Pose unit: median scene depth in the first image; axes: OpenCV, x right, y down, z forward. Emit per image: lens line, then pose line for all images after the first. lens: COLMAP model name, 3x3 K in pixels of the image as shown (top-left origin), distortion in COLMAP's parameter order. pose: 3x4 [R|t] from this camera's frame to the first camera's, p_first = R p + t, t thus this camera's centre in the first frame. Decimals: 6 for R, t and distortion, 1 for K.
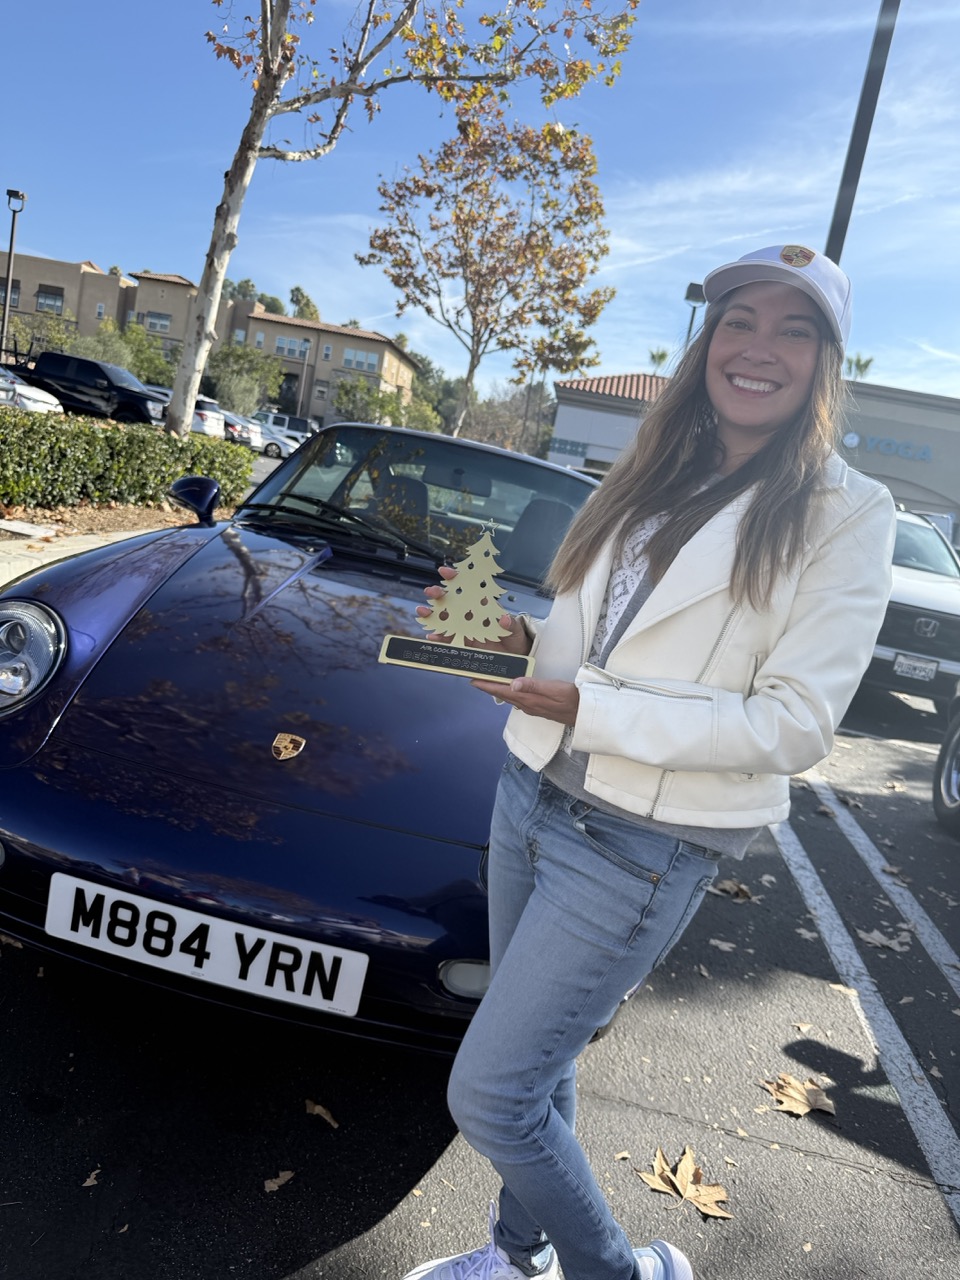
lens RADIAL K [[942.3, 0, 480.0], [0, 942.3, 640.0], [0, 0, 1]] dist [-0.002227, -0.001782]
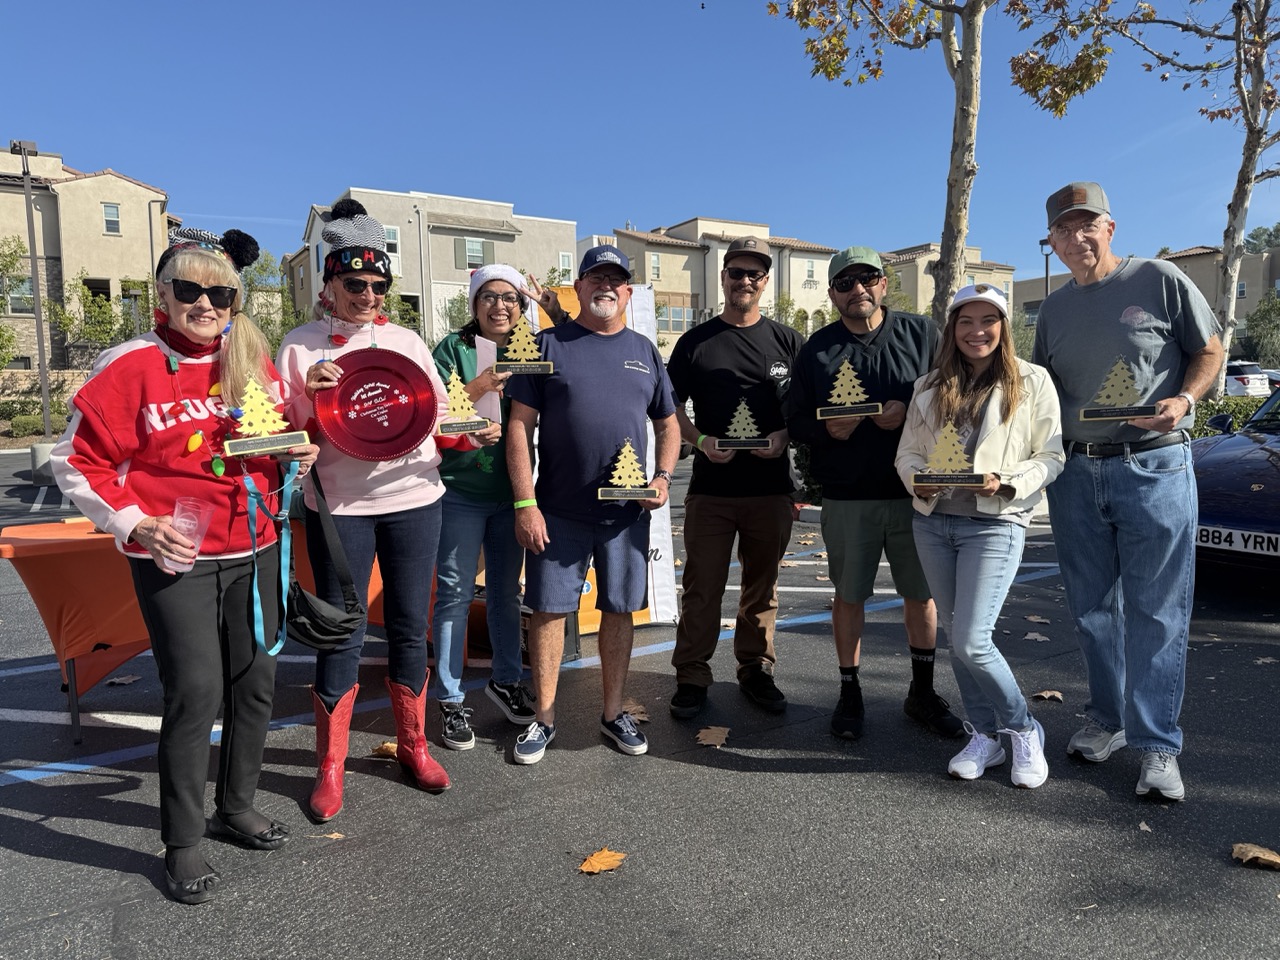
lens RADIAL K [[899.6, 0, 640.0], [0, 899.6, 480.0], [0, 0, 1]] dist [0.068351, -0.067382]
pose [[0.626053, -0.147467, -0.765710, 0.144480], [0.020910, 0.984777, -0.172561, 0.098759], [0.779500, 0.092022, 0.619606, -0.424104]]
